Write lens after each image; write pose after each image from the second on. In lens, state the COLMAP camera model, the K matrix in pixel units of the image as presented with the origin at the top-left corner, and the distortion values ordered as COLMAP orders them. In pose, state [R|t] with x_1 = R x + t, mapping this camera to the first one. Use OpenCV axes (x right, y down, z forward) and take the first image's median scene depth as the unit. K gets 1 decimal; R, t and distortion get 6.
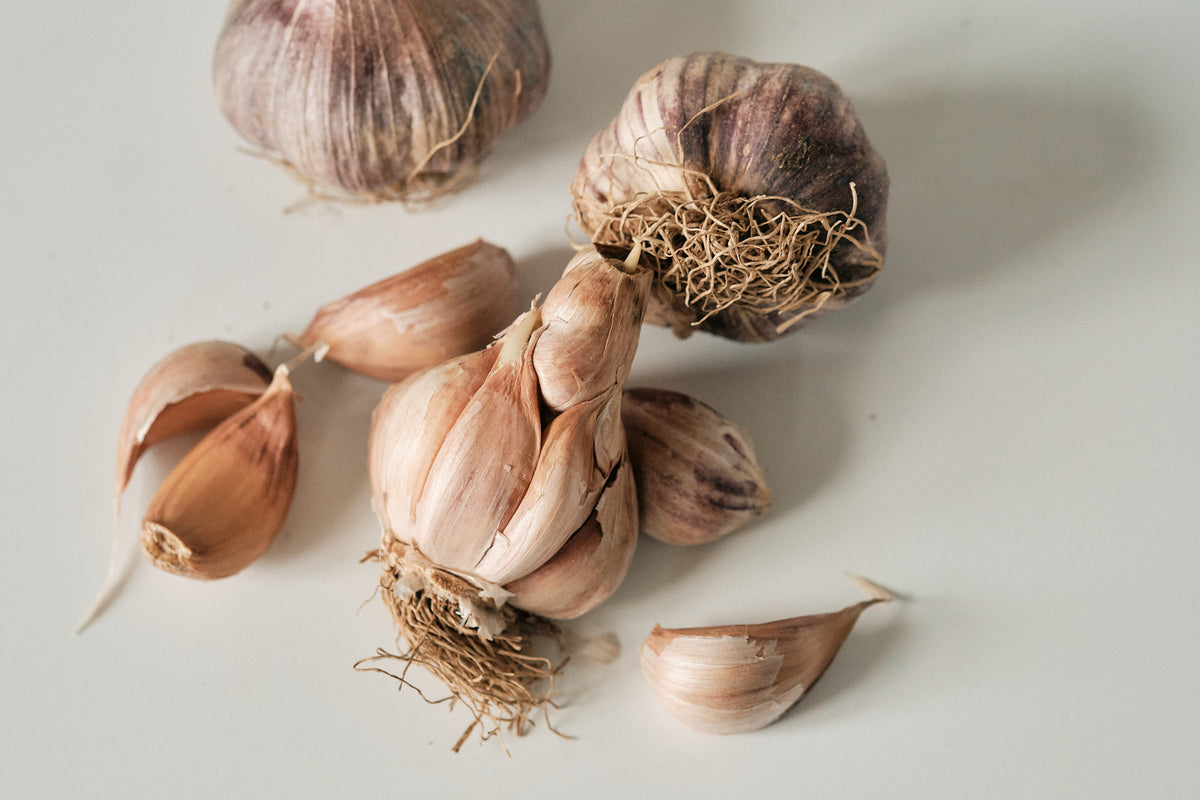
lens RADIAL K [[4325.4, 0, 602.1], [0, 4325.4, 397.8], [0, 0, 1]] dist [0.269732, 0.000000]
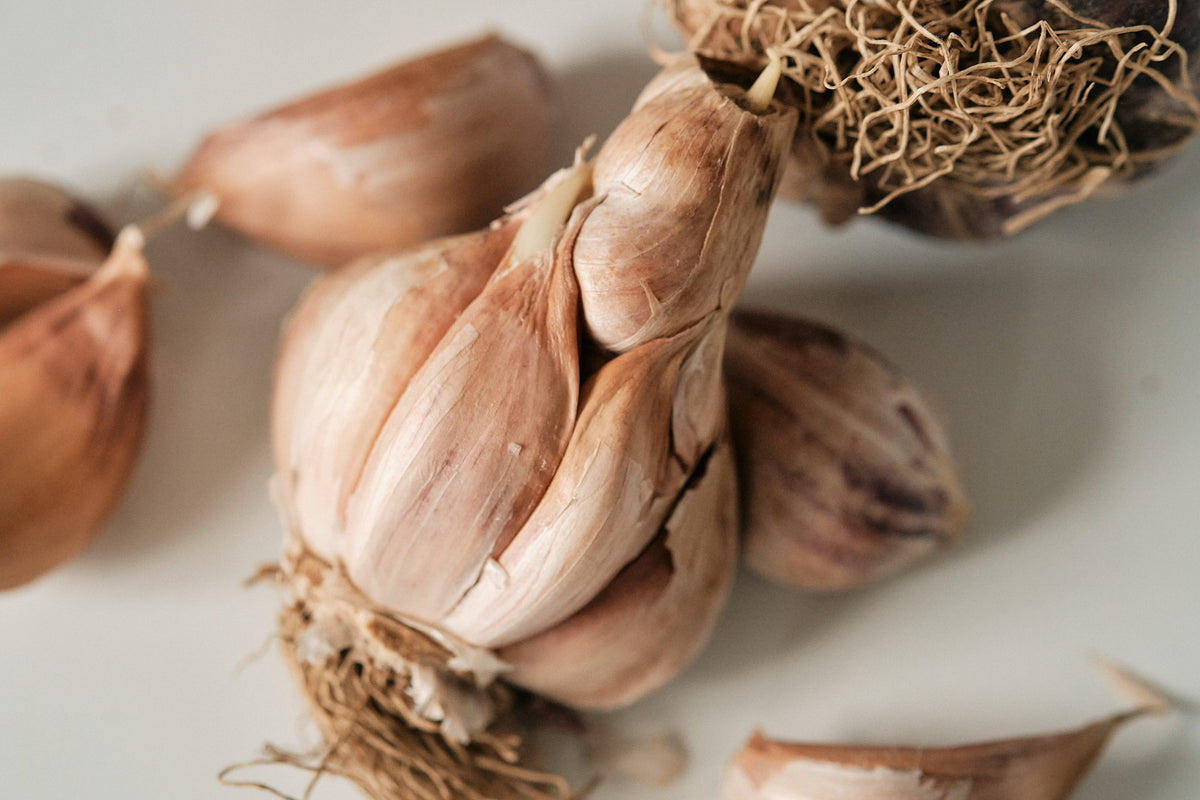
lens RADIAL K [[4325.4, 0, 597.2], [0, 4325.4, 405.6], [0, 0, 1]] dist [0.269732, 0.000000]
pose [[0.997656, 0.068394, 0.001955, -0.012514], [-0.068399, 0.996171, 0.054446, -0.020005], [0.001776, -0.054452, 0.998515, 0.436684]]
